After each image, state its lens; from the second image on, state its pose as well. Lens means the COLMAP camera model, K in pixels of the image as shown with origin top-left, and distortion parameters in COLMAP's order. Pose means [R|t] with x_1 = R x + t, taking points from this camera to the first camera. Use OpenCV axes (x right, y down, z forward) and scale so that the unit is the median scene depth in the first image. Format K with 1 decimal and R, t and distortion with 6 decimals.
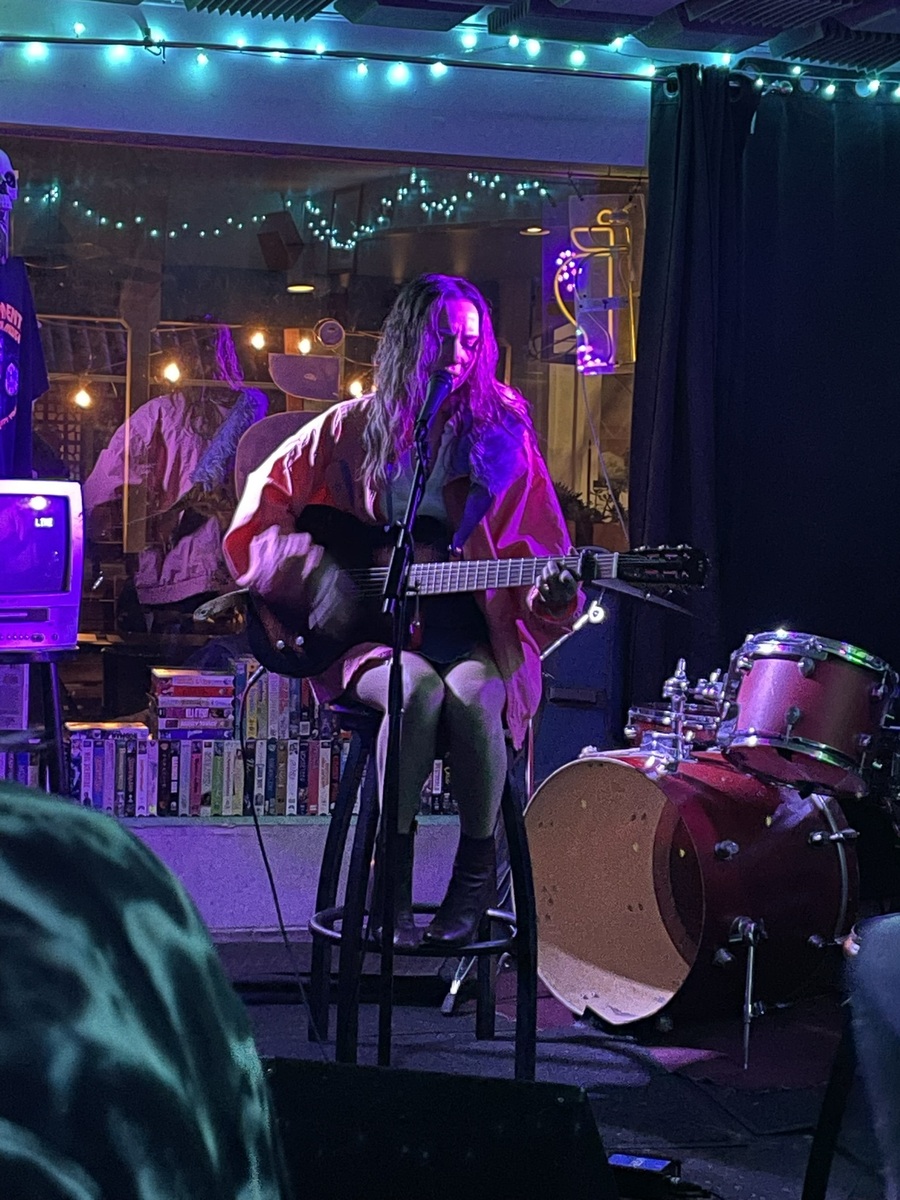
lens RADIAL K [[2329.1, 0, 449.8], [0, 2329.1, 602.6], [0, 0, 1]] dist [0.062685, 0.000000]
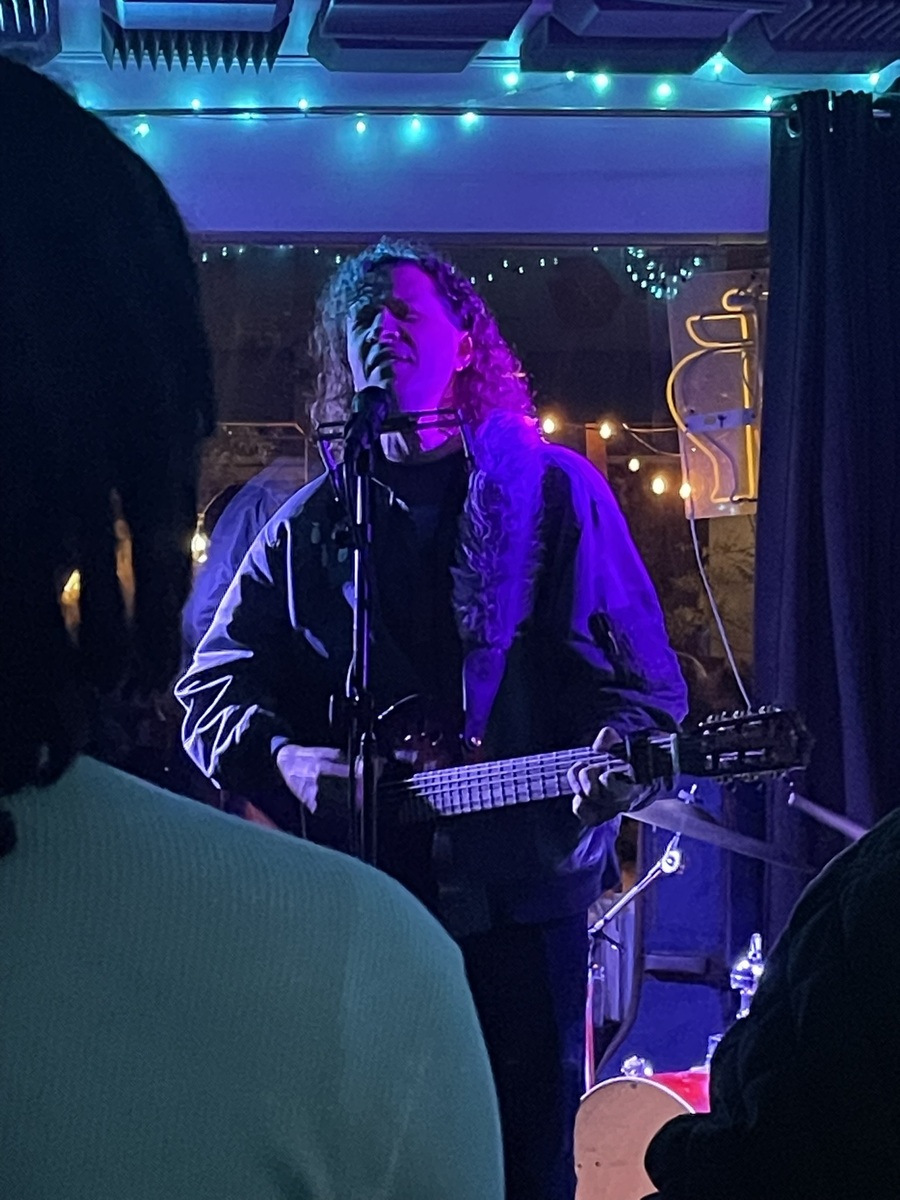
lens RADIAL K [[2932.6, 0, 450.1], [0, 2932.6, 603.6], [0, 0, 1]] dist [0.030614, 0.000000]
pose [[0.983873, -0.032975, -0.175800, 0.146123], [0.026415, 0.998869, -0.039527, -0.037898], [0.176905, 0.034245, 0.983632, 0.086626]]
